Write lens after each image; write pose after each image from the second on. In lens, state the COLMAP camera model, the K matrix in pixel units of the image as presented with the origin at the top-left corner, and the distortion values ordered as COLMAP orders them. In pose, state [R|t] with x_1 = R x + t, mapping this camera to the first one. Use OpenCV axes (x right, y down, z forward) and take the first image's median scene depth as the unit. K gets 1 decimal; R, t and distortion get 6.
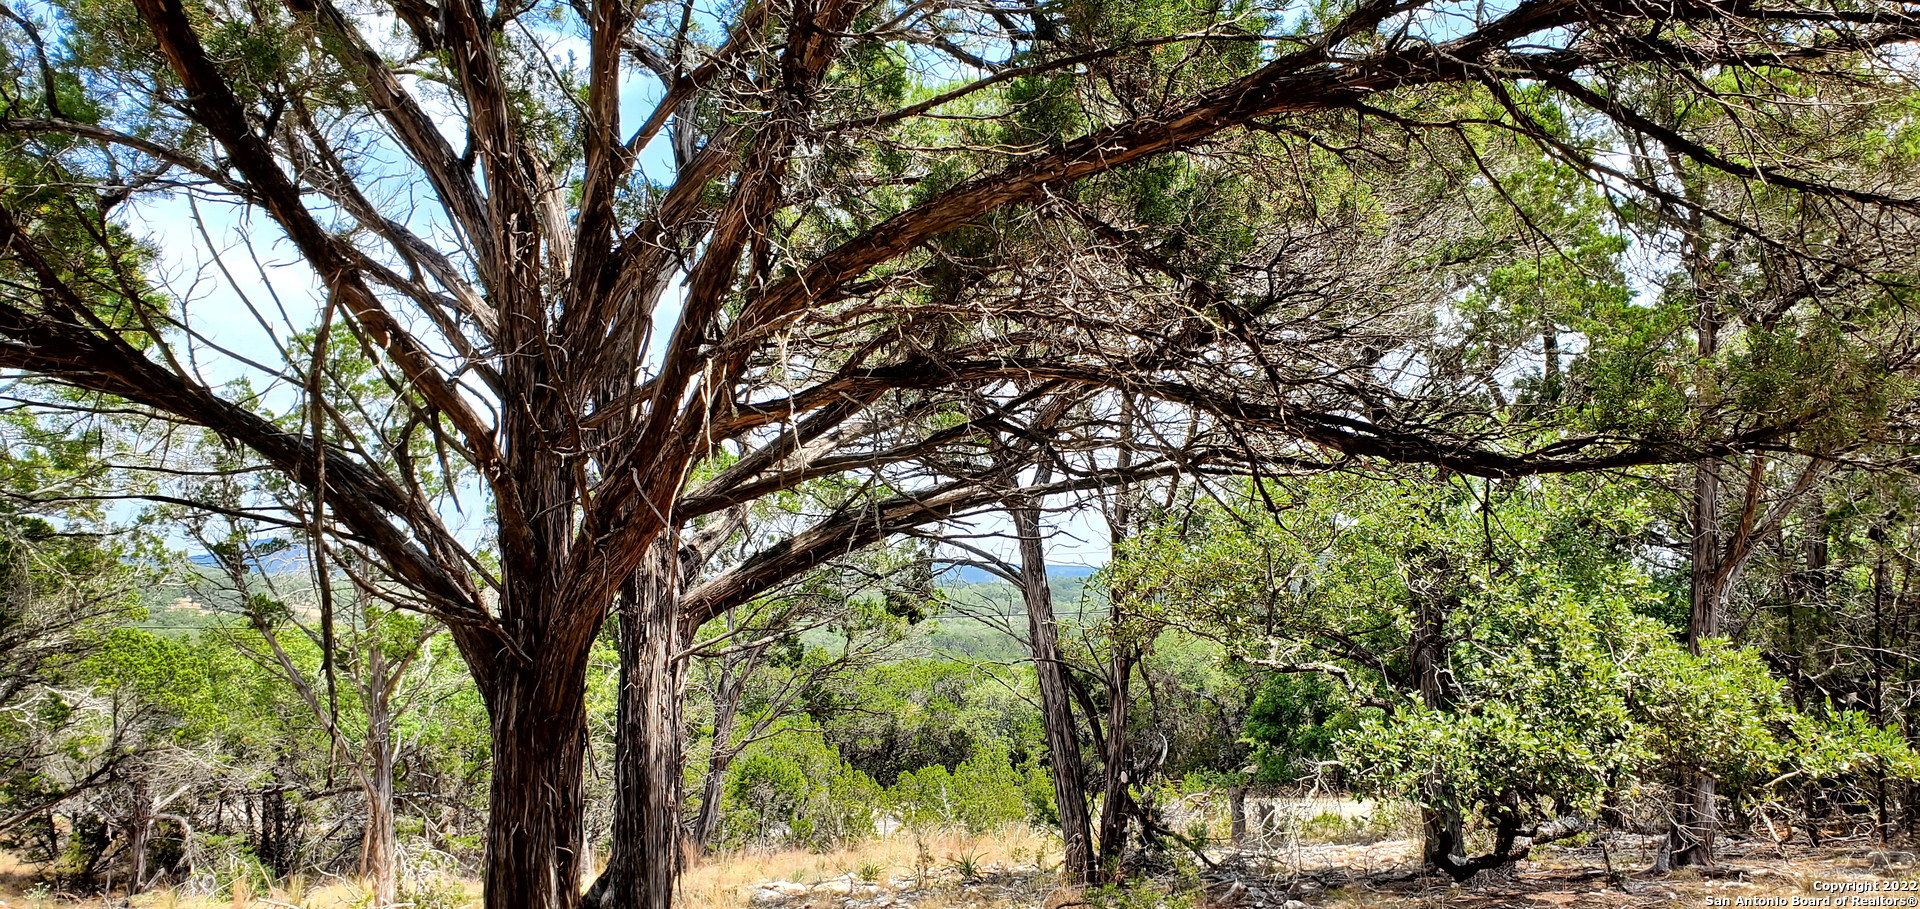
lens RADIAL K [[1452.1, 0, 960.0], [0, 1452.1, 454.5], [0, 0, 1]] dist [-0.028038, -0.008064]
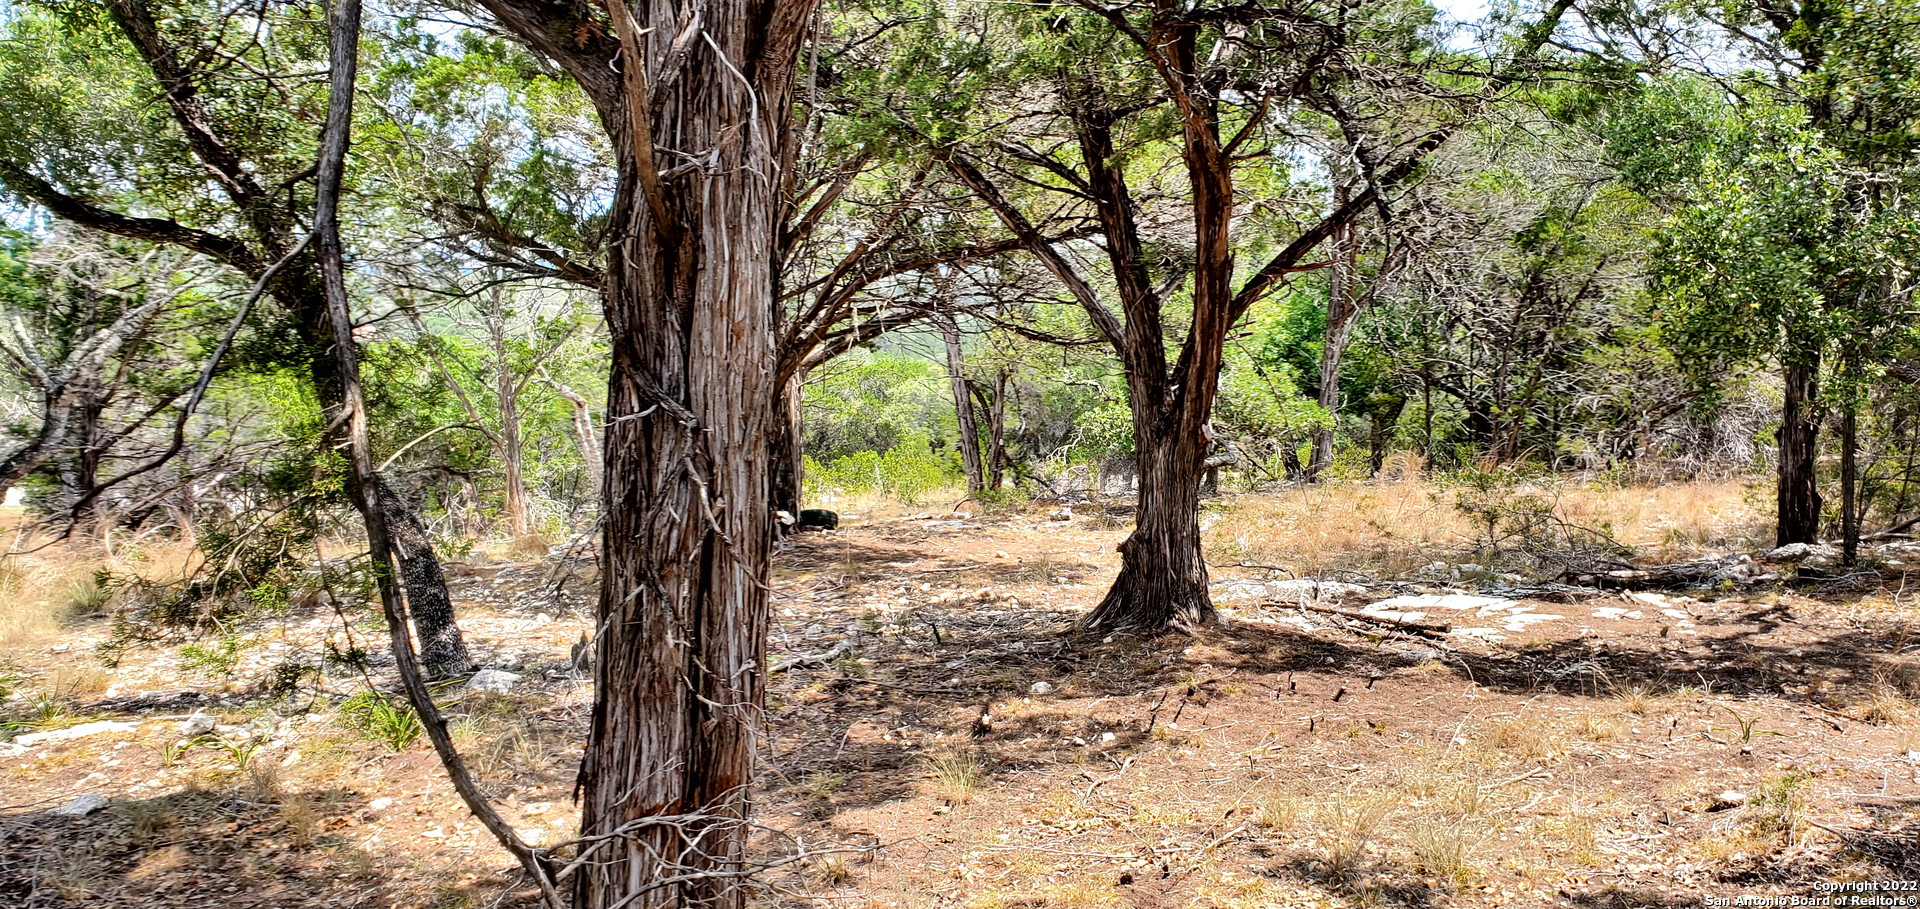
lens RADIAL K [[1520.7, 0, 1014.7], [0, 1520.7, 403.3], [0, 0, 1]] dist [0.002869, 0.001201]
pose [[0.995729, -0.010384, 0.091733, -0.015921], [-0.005606, 0.985018, 0.172361, -0.058284], [-0.092149, -0.172139, 0.980753, -0.329654]]
